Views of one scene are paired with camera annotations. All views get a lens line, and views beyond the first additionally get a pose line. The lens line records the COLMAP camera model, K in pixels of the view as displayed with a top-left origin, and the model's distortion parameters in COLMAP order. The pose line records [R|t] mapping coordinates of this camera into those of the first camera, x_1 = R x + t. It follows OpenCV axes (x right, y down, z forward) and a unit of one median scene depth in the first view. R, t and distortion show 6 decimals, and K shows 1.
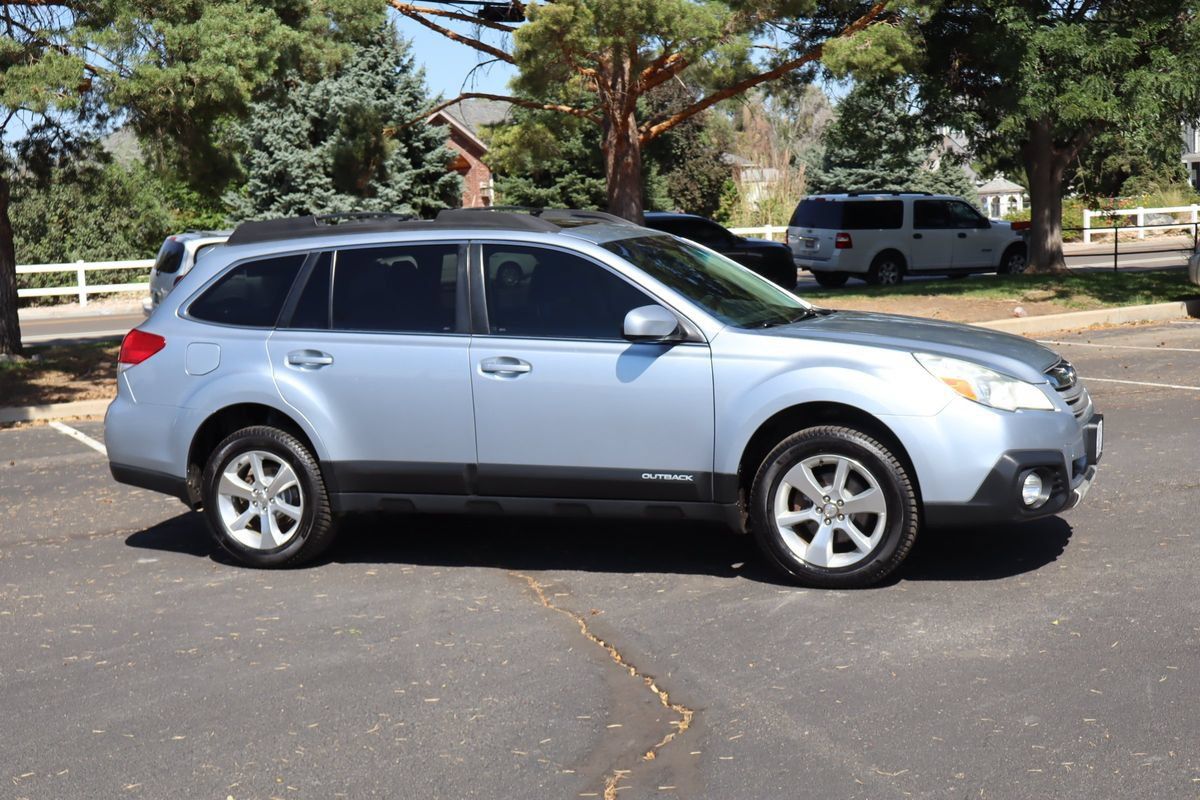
lens RADIAL K [[1652.8, 0, 600.0], [0, 1652.8, 400.0], [0, 0, 1]] dist [0.021758, -0.039825]
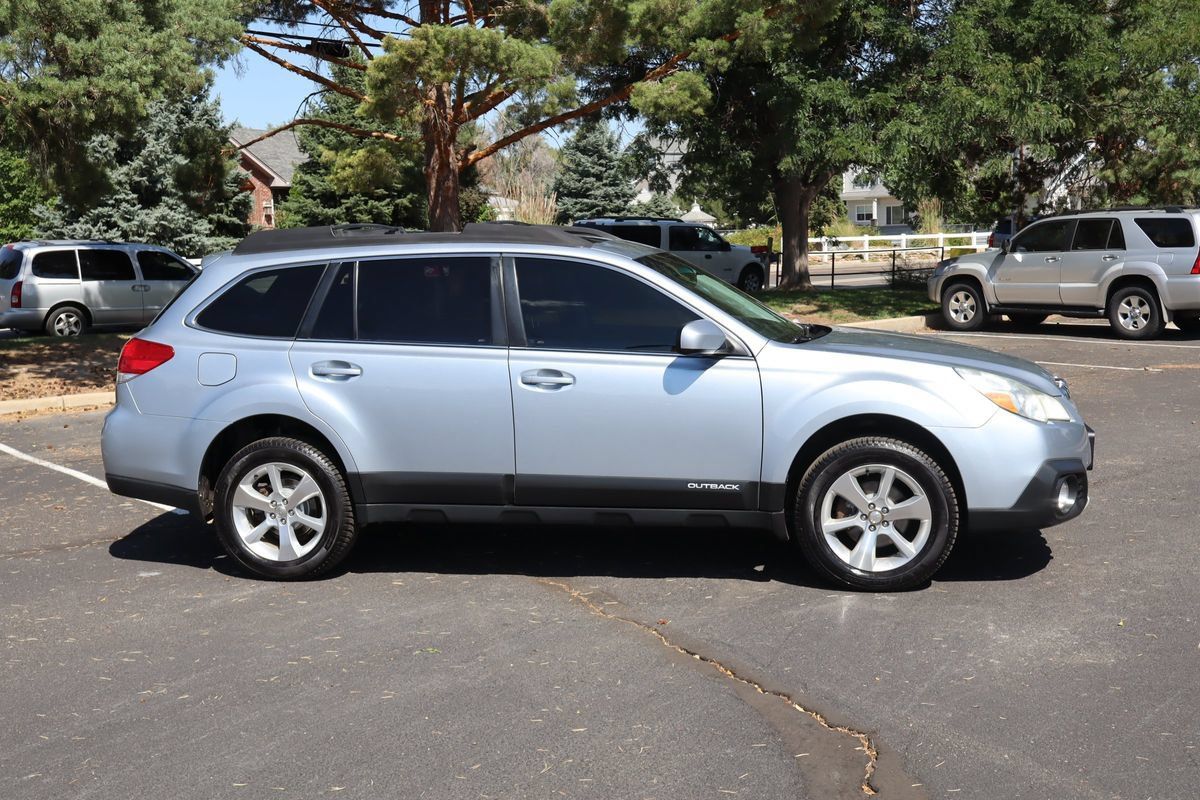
lens RADIAL K [[1399.3, 0, 600.0], [0, 1399.3, 400.0], [0, 0, 1]] dist [0.011793, -0.034614]
pose [[0.982800, -0.001333, 0.184668, -0.171297], [0.000381, 0.999986, 0.005188, -0.010814], [-0.184672, -0.005029, 0.982787, 0.139852]]
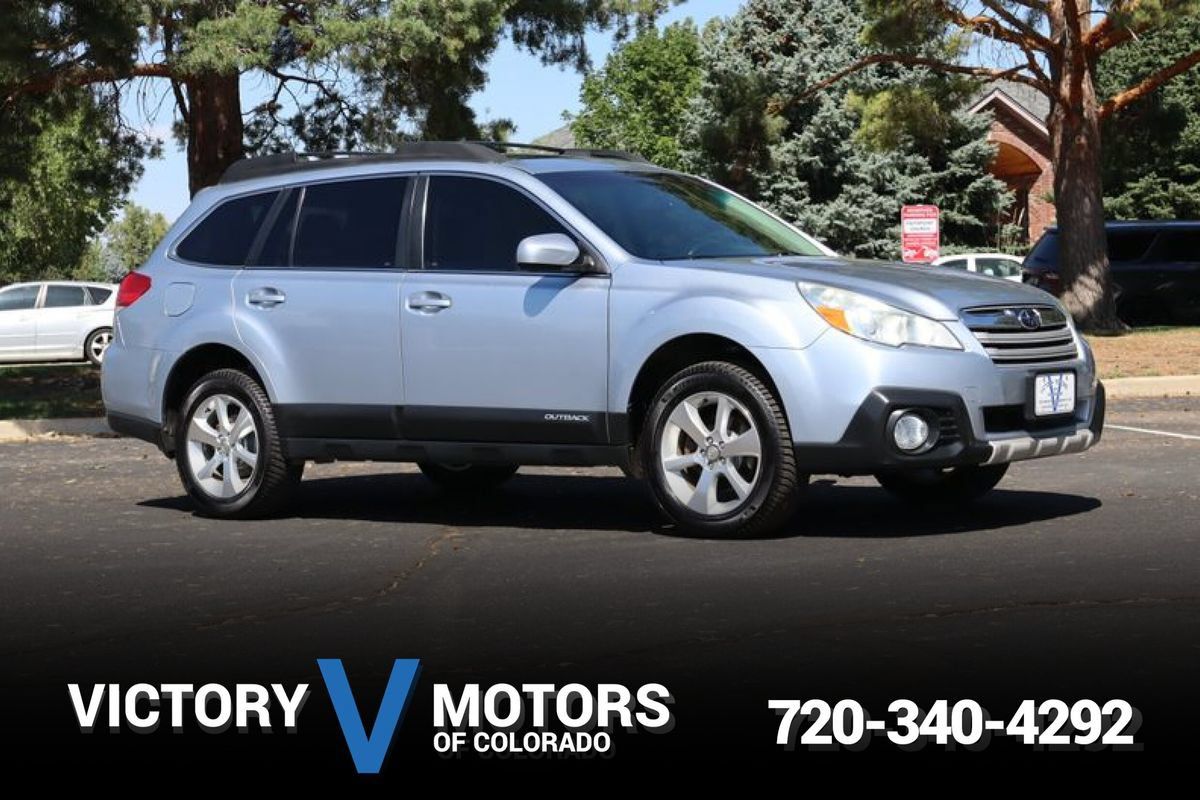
lens RADIAL K [[2409.6, 0, 600.0], [0, 2409.6, 400.0], [0, 0, 1]] dist [-0.008009, 0.017454]
pose [[0.952409, 0.026309, -0.303686, 0.424971], [-0.042157, 0.998063, -0.045747, 0.088485], [0.301895, 0.056372, 0.951673, -0.261281]]
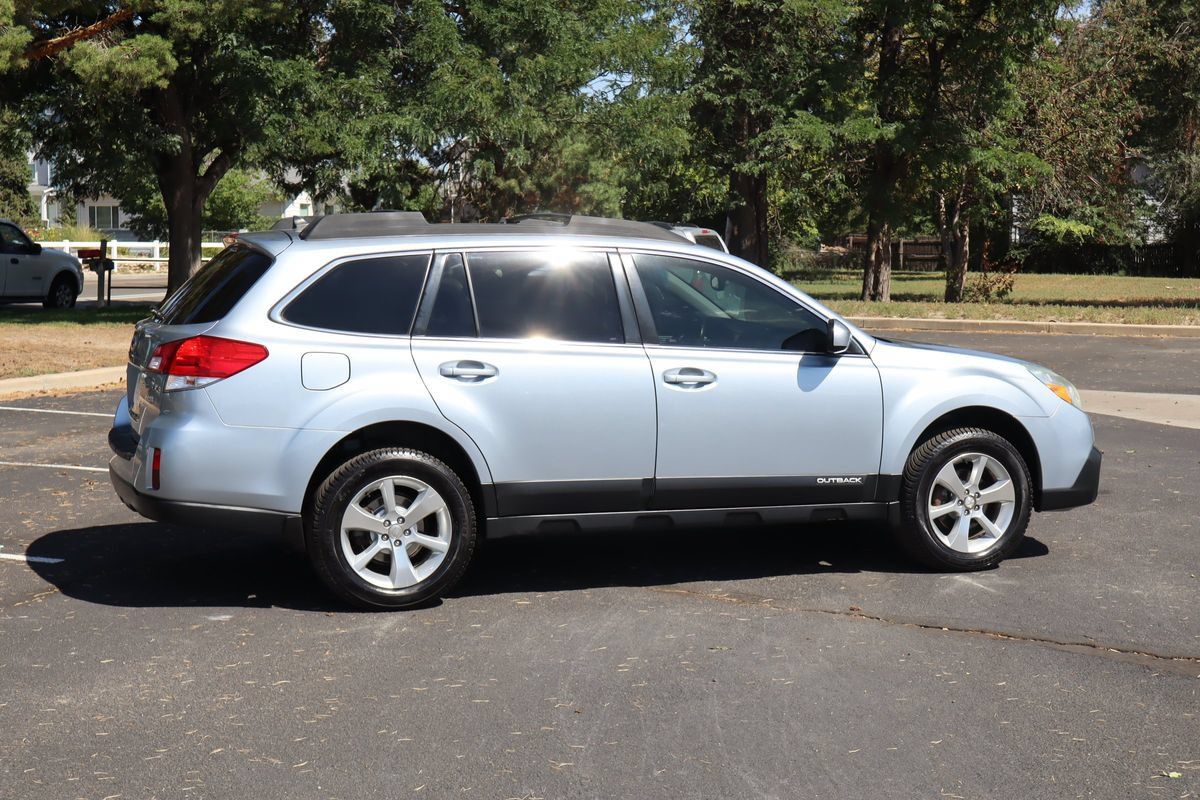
lens RADIAL K [[1726.5, 0, 621.6], [0, 1726.5, 401.7], [0, 0, 1]] dist [0.015981, -0.012206]
pose [[0.744777, -0.008974, 0.667253, -0.725333], [0.025376, 0.999567, -0.014881, 0.007986], [-0.666831, 0.028016, 0.744682, 0.238451]]
